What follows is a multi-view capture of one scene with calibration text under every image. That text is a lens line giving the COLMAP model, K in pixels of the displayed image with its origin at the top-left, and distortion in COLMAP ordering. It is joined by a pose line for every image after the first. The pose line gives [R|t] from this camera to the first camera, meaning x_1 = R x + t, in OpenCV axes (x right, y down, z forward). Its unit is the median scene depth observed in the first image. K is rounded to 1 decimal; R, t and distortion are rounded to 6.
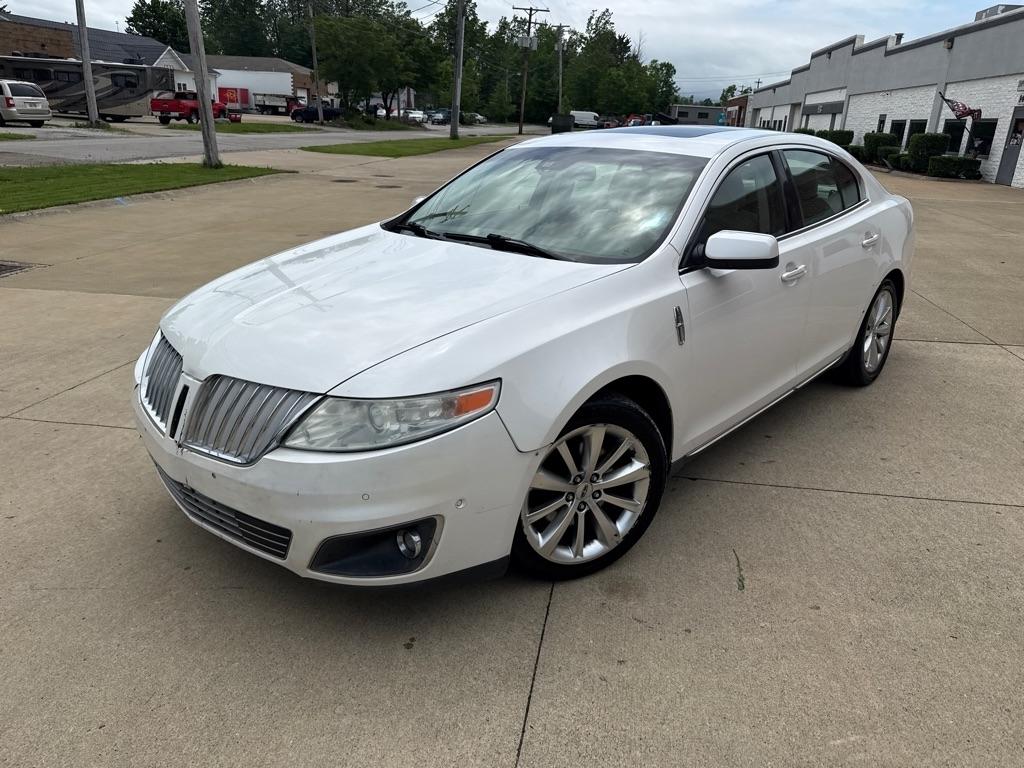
lens RADIAL K [[723.7, 0, 528.2], [0, 723.7, 366.3], [0, 0, 1]] dist [0.023791, -0.038234]
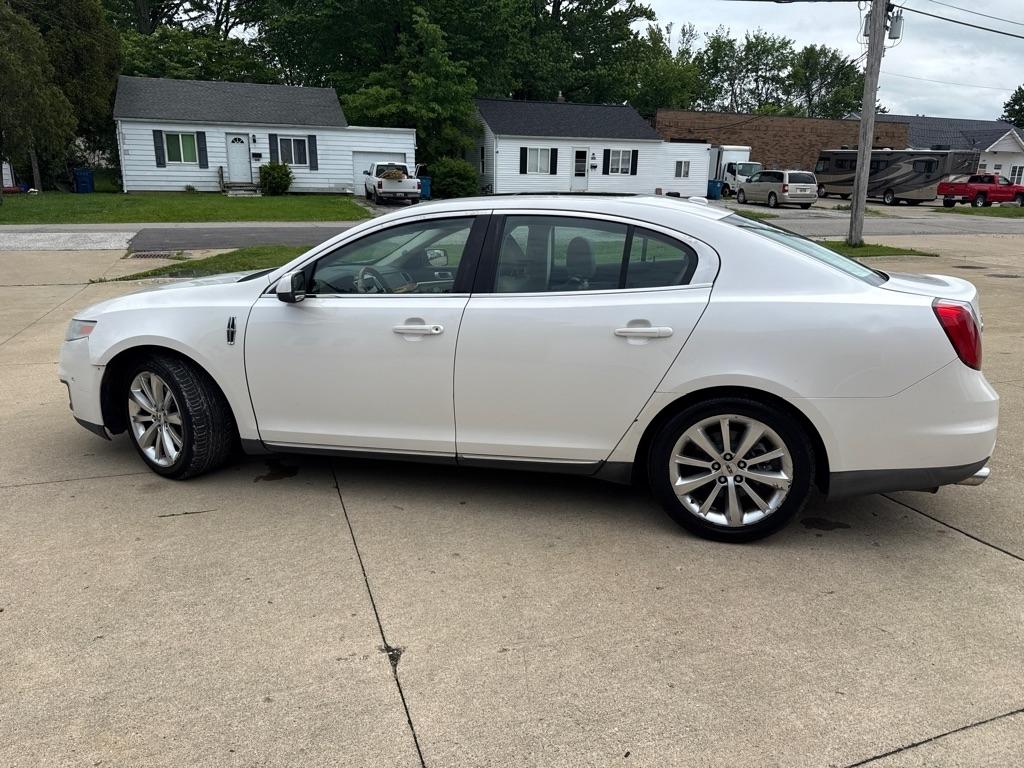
lens RADIAL K [[723.7, 0, 515.0], [0, 723.7, 381.4], [0, 0, 1]] dist [0.023791, -0.038234]
pose [[0.482104, 0.202859, -0.852305, 0.145210], [-0.278139, 0.957937, 0.070673, -0.018452], [0.830792, 0.202988, 0.518248, 0.066686]]
